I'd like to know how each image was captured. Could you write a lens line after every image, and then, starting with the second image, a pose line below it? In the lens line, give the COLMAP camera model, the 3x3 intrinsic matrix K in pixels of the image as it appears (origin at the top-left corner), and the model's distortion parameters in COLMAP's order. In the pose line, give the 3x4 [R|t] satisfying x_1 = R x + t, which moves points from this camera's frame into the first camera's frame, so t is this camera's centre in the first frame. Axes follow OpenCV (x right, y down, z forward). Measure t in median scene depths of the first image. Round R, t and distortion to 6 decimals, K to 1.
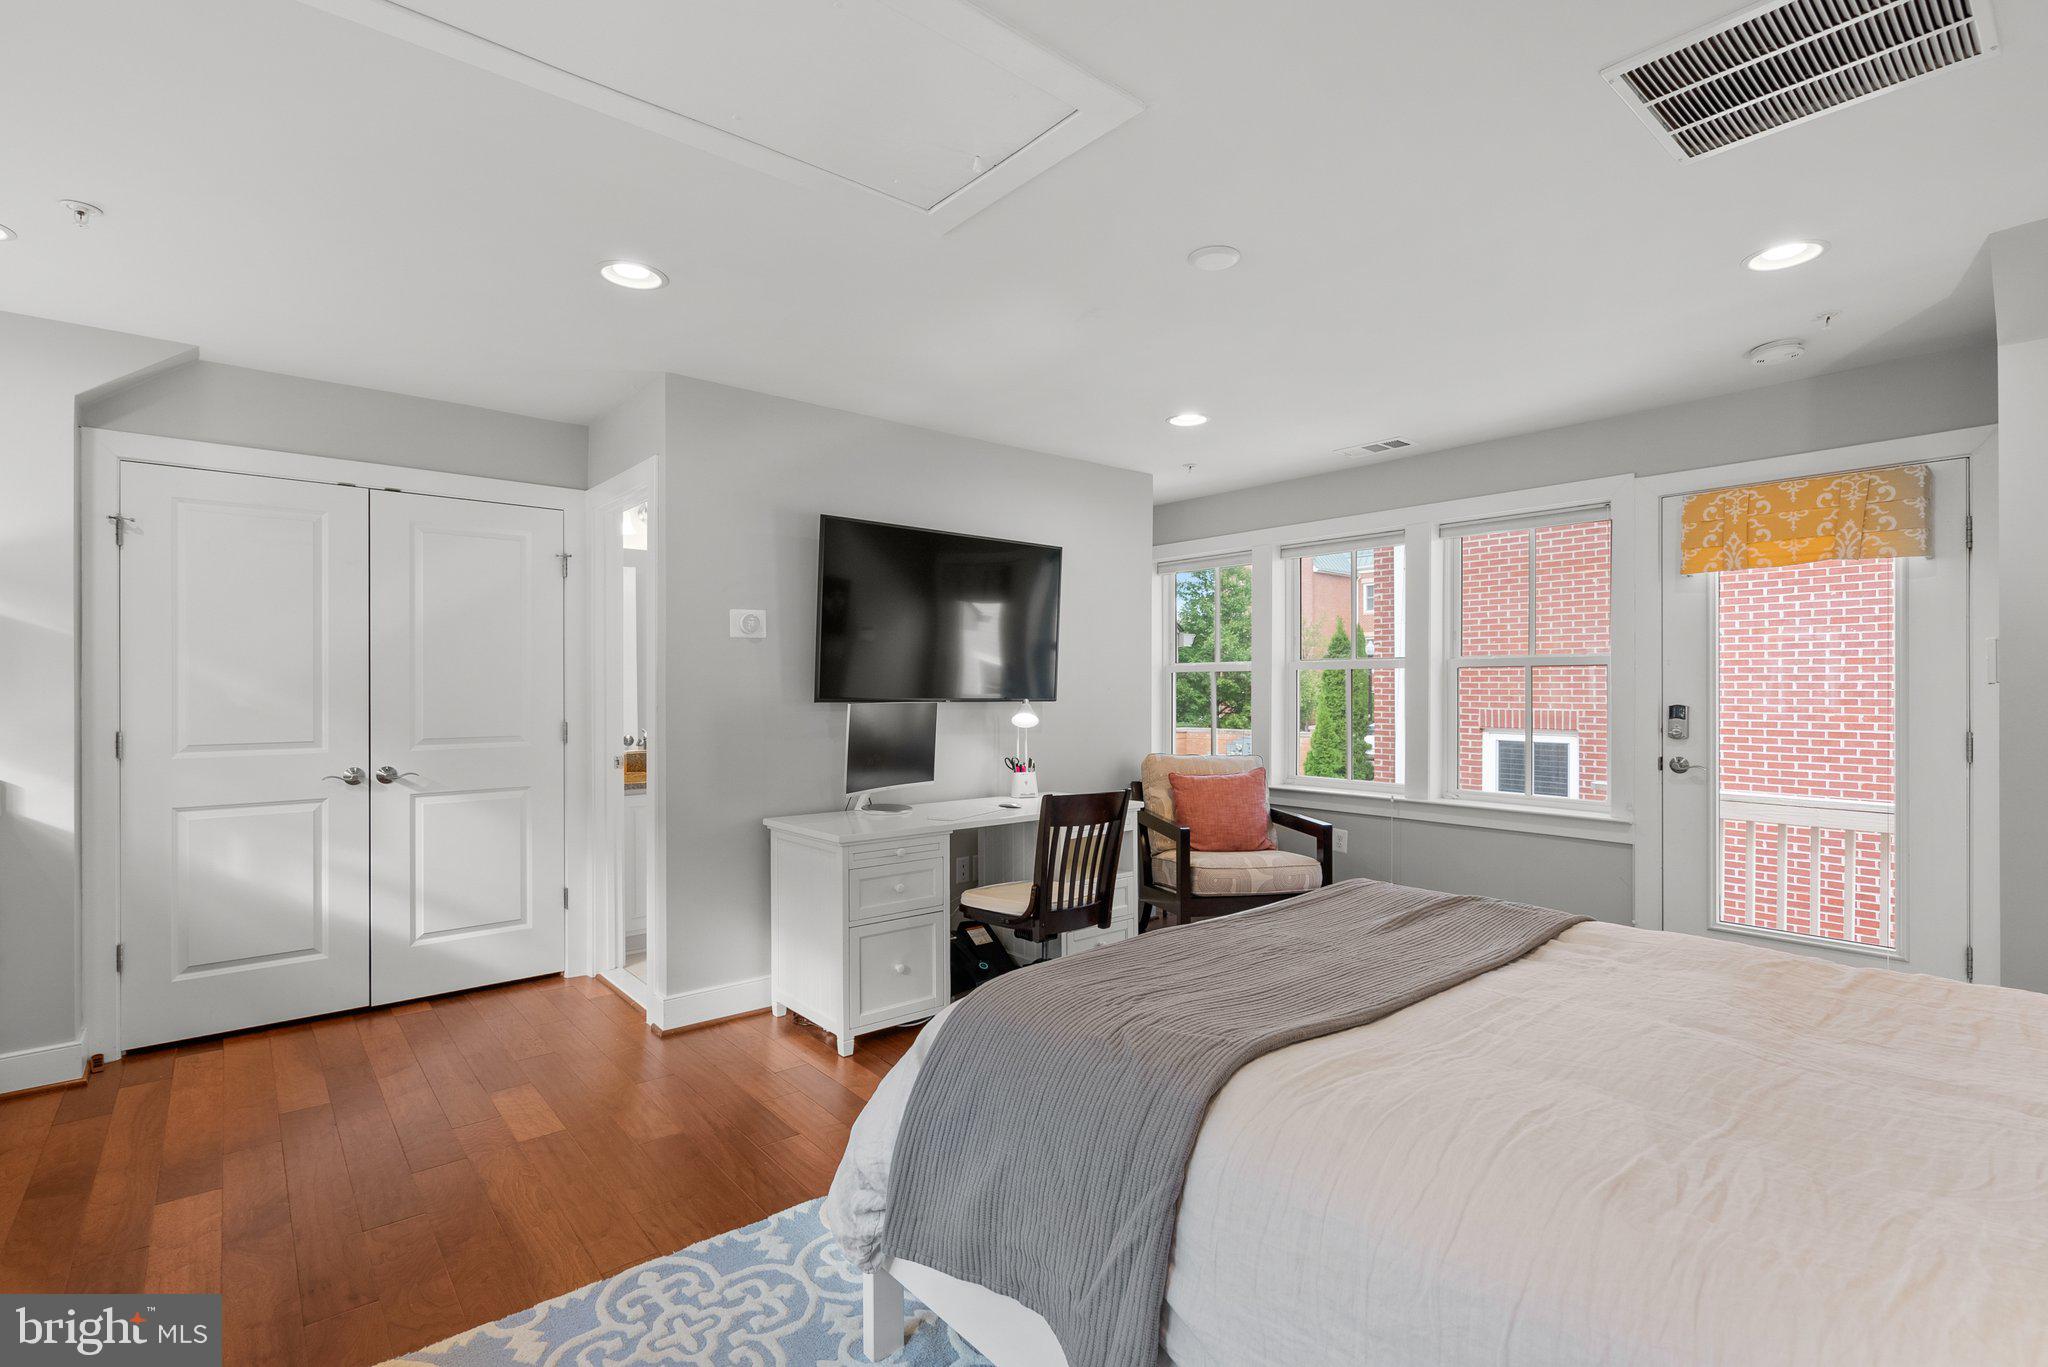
lens RADIAL K [[944.2, 0, 1024.0], [0, 944.2, 683.5], [0, 0, 1]] dist [-0.001147, -0.000019]
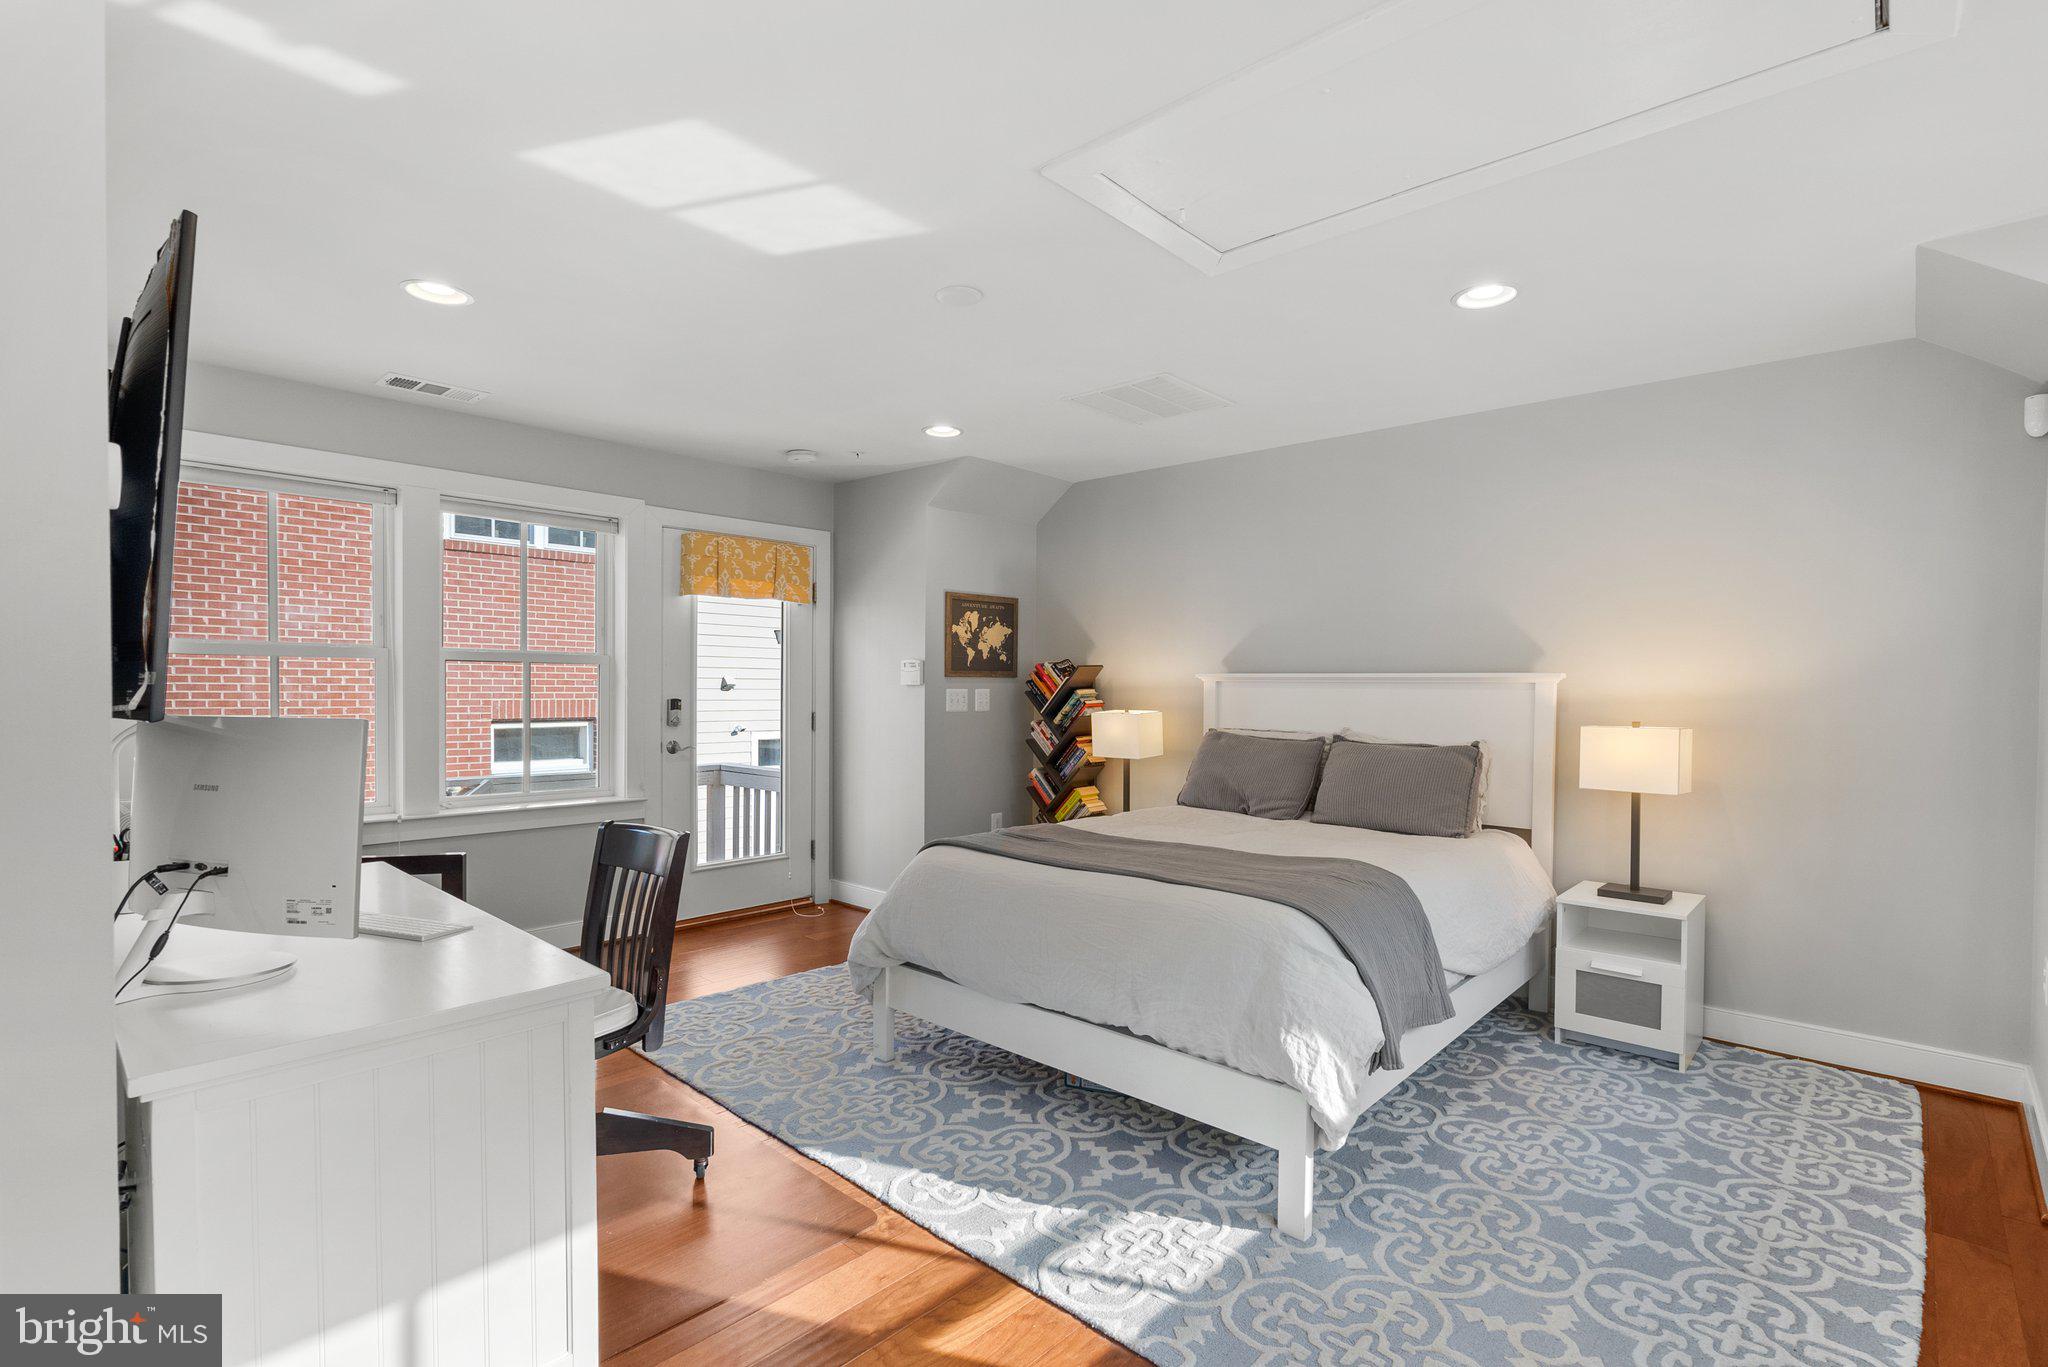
lens RADIAL K [[953.1, 0, 1032.0], [0, 953.1, 722.0], [0, 0, 1]] dist [-0.001374, -0.000198]
pose [[-0.140480, -0.035658, 0.989441, -0.649768], [-0.012240, 0.999337, 0.034277, 0.005400], [-0.990008, -0.007295, -0.140823, 0.758762]]
